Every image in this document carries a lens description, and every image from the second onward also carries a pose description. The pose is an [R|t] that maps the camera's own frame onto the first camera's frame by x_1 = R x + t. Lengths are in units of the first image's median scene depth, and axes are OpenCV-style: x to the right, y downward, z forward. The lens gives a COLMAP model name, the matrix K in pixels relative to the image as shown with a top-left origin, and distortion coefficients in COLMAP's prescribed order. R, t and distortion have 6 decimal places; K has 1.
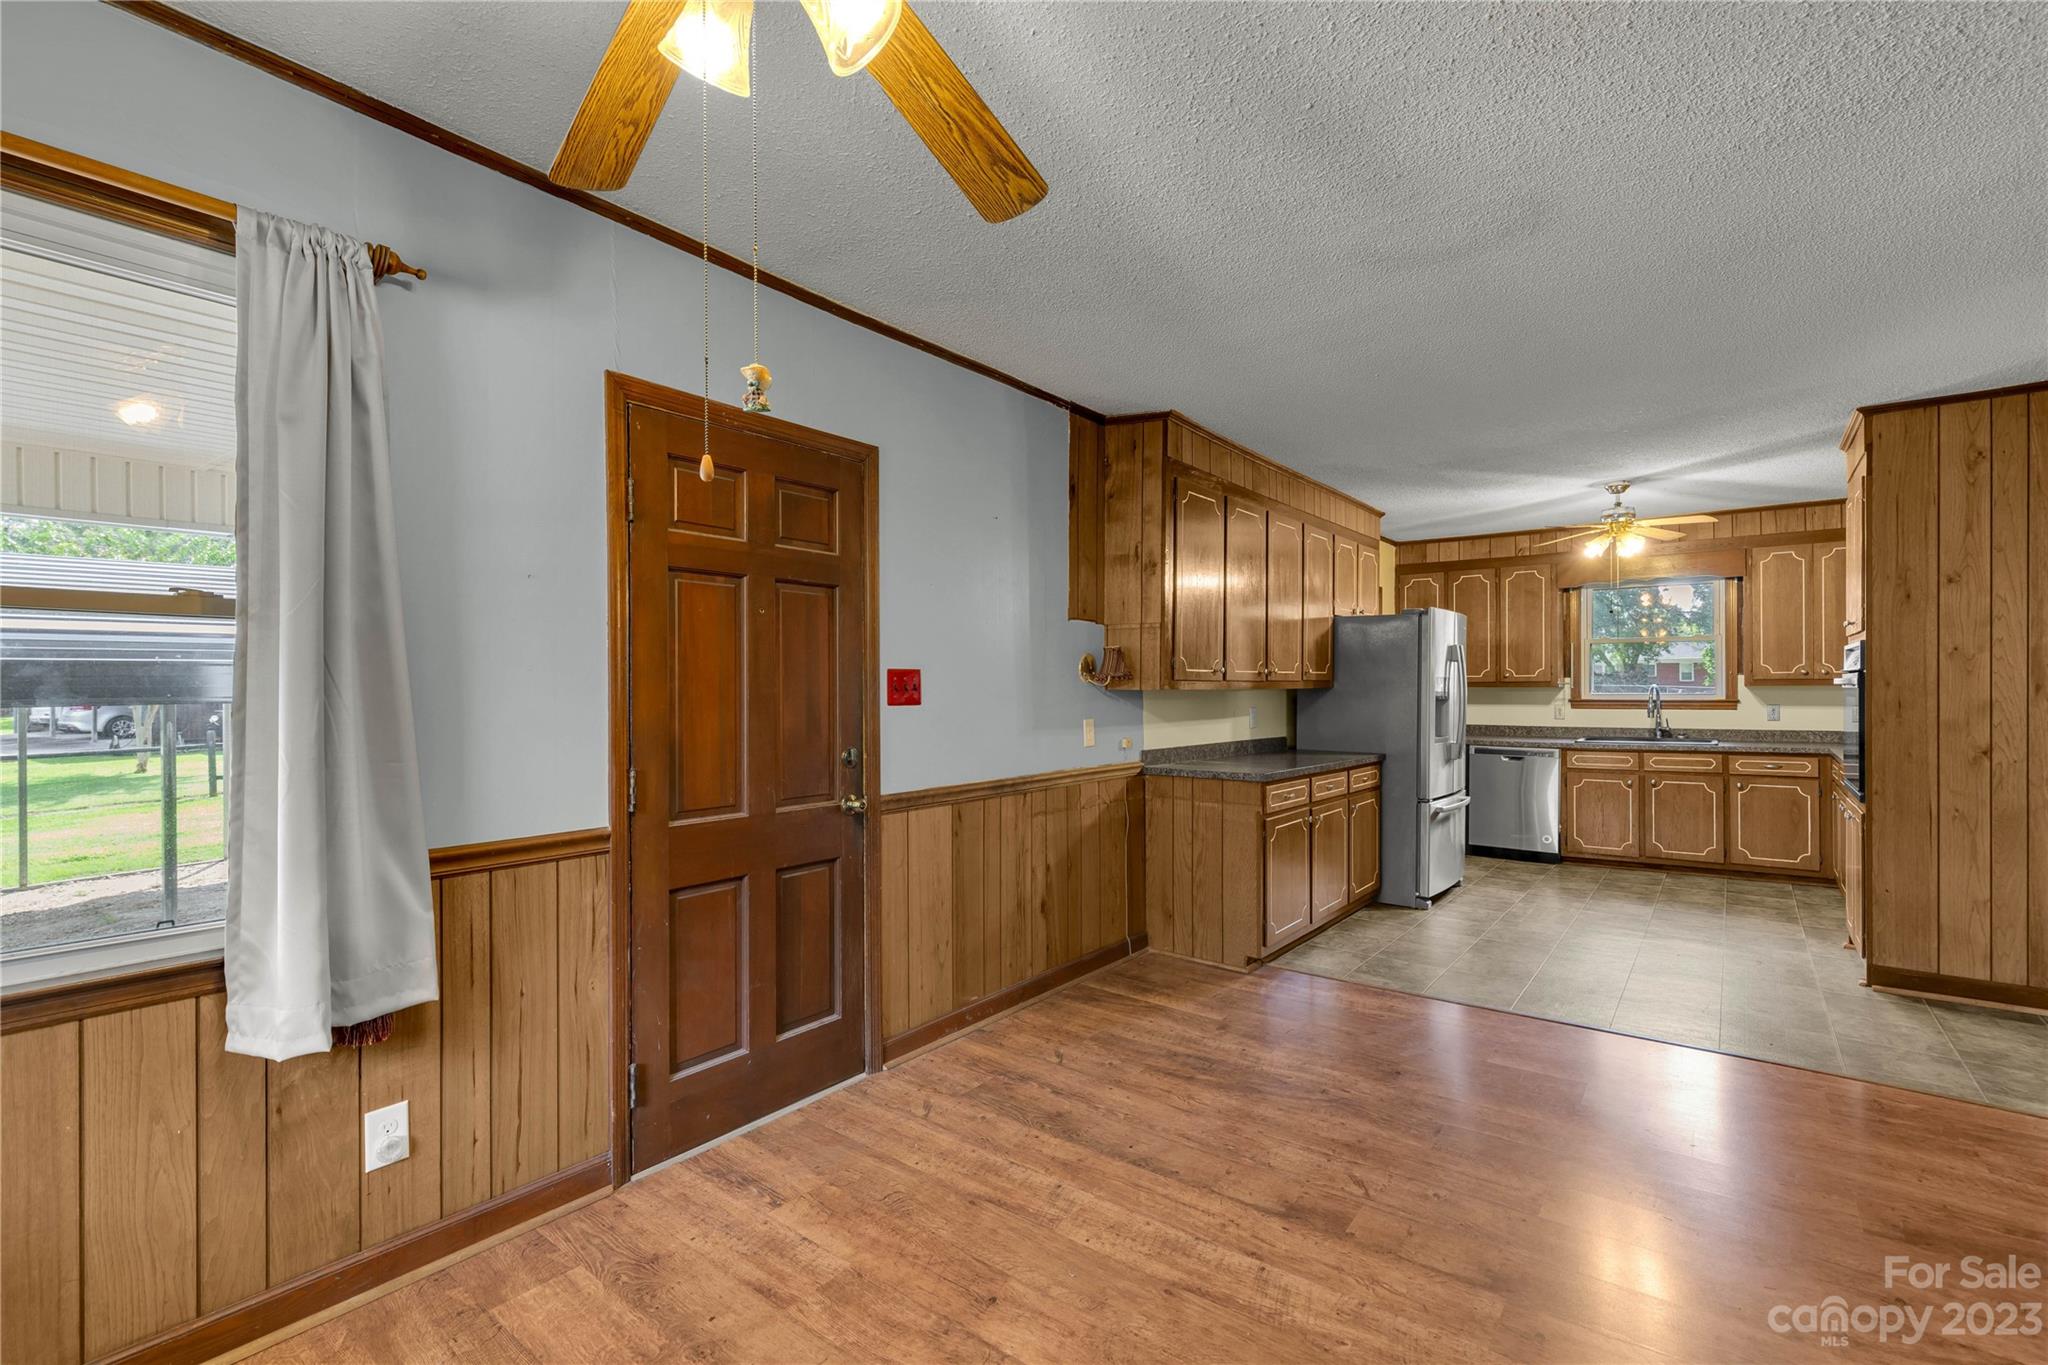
lens RADIAL K [[912.8, 0, 1033.3], [0, 912.8, 681.5], [0, 0, 1]] dist [0.001190, 0.000232]
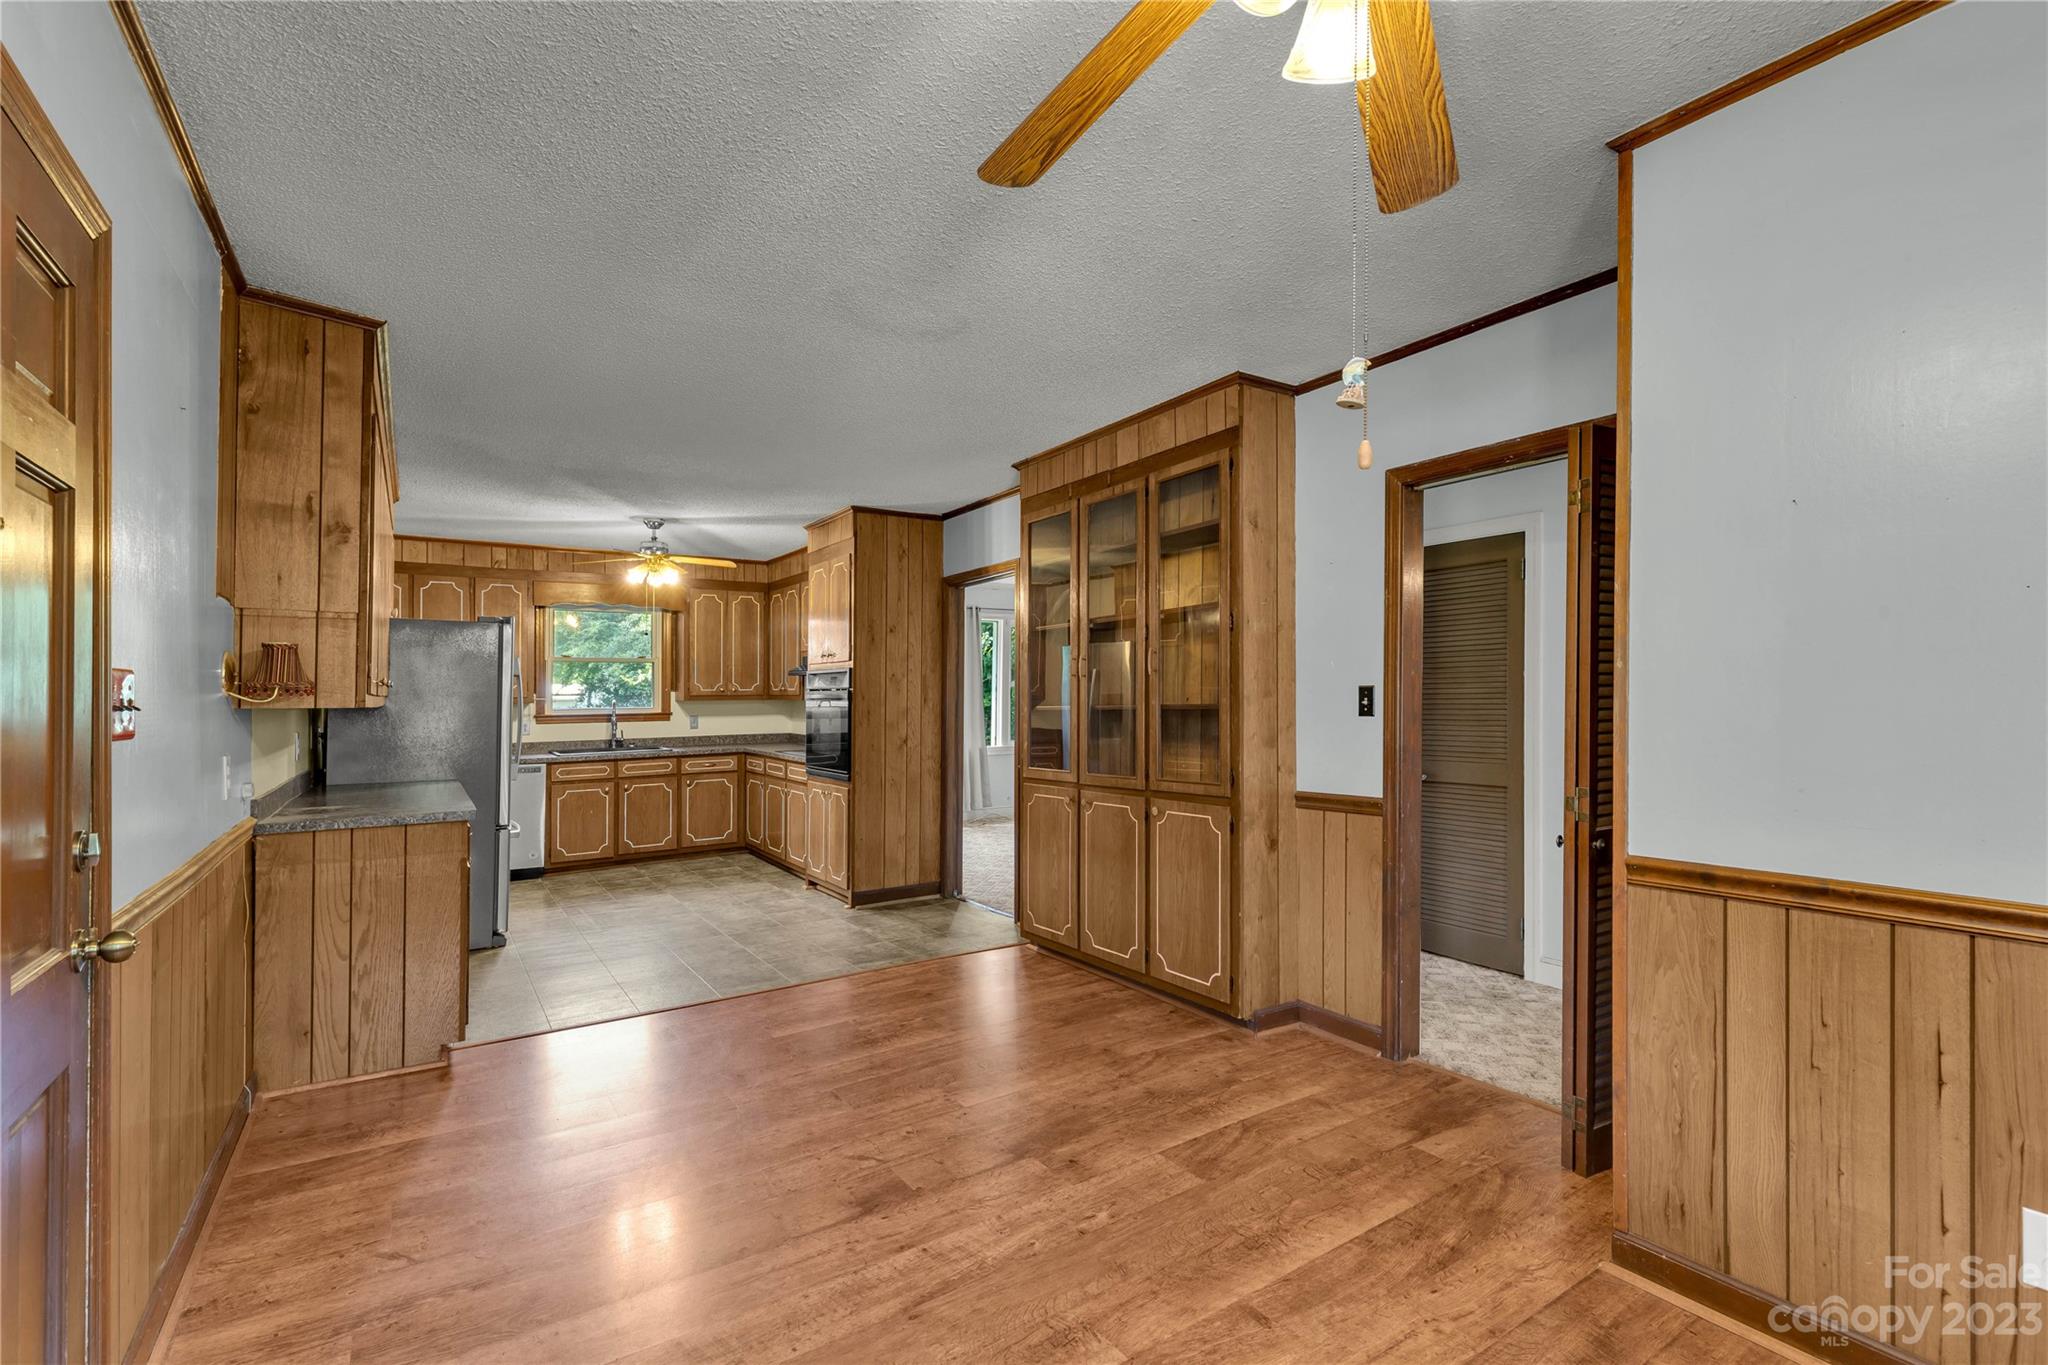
lens RADIAL K [[912.9, 0, 1024.7], [0, 912.9, 696.9], [0, 0, 1]] dist [0.000257, -0.000310]
pose [[0.324966, 0.000124, 0.945726, -0.244415], [0.002230, 0.999997, -0.000898, 0.001770], [-0.945723, 0.002400, 0.324965, 0.188150]]
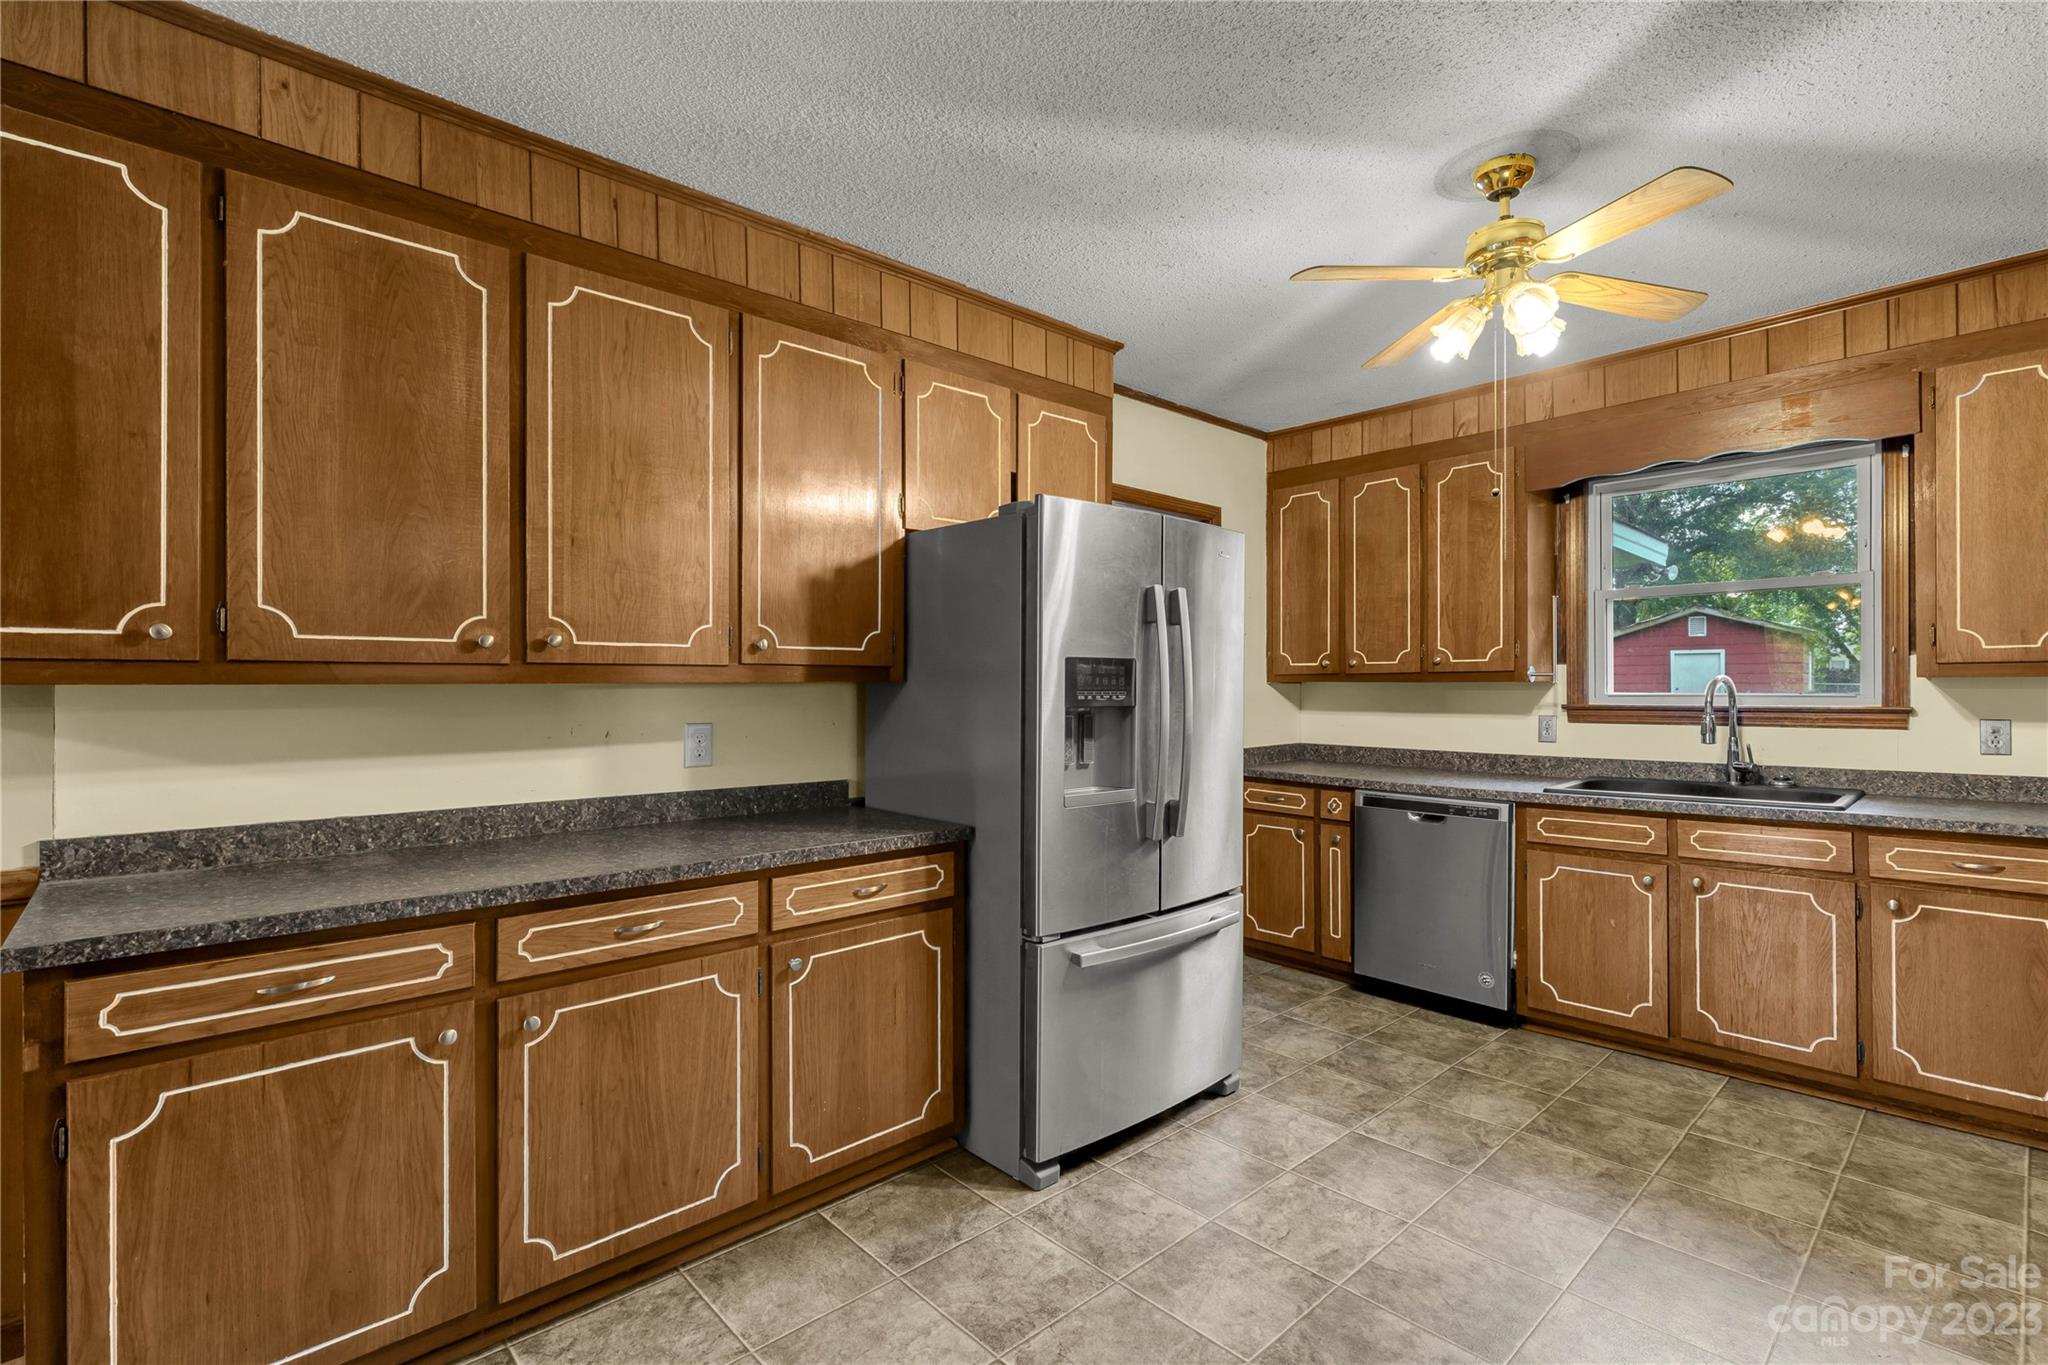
lens RADIAL K [[918.6, 0, 1045.1], [0, 918.6, 683.6], [0, 0, 1]] dist [-0.002103, -0.000581]
pose [[0.985442, -0.000614, -0.170009, 0.470186], [0.001119, 0.999995, 0.002873, 0.006595], [0.170007, -0.003021, 0.985438, 0.524992]]
